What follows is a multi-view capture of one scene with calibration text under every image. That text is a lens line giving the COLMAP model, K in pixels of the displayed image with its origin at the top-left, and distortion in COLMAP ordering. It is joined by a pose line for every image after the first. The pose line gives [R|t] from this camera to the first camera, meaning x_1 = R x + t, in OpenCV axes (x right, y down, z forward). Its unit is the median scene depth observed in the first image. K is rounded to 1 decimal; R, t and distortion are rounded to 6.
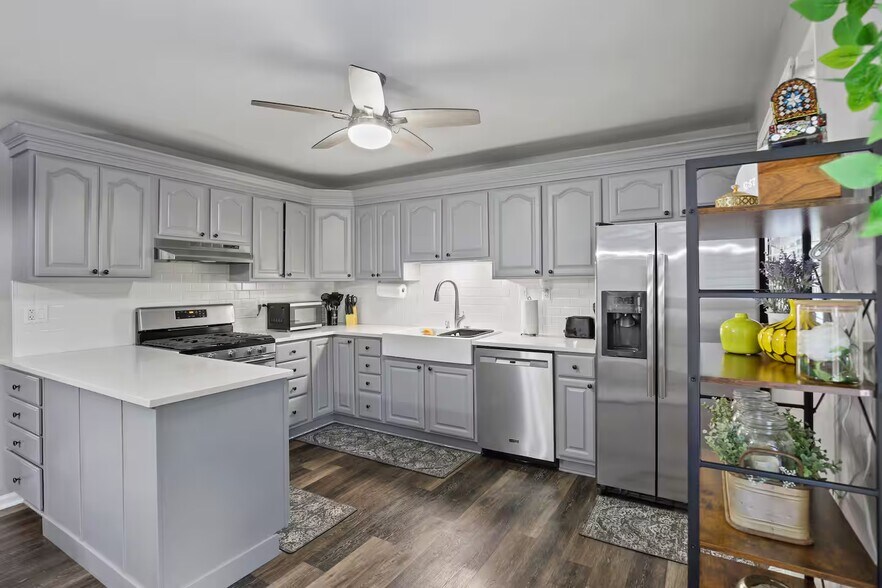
lens RADIAL K [[433.4, 0, 443.4], [0, 433.4, 280.7], [0, 0, 1]] dist [-0.018380, 0.000562]
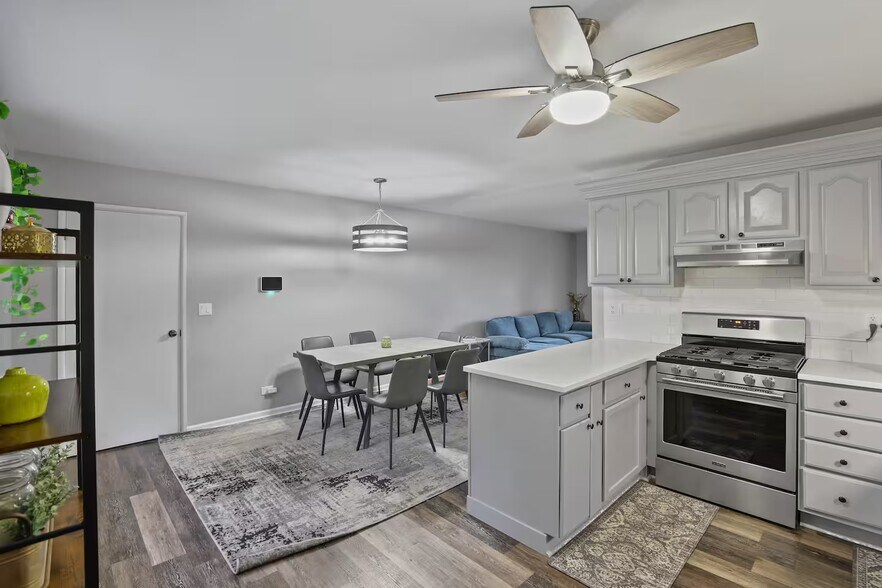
lens RADIAL K [[411.8, 0, 443.0], [0, 411.8, 282.6], [0, 0, 1]] dist [-0.024319, 0.000638]
pose [[-0.268923, 0.013817, -0.963063, 0.427978], [0.014680, 0.999840, 0.010245, -0.028933], [0.963050, -0.011382, -0.269083, 0.699765]]
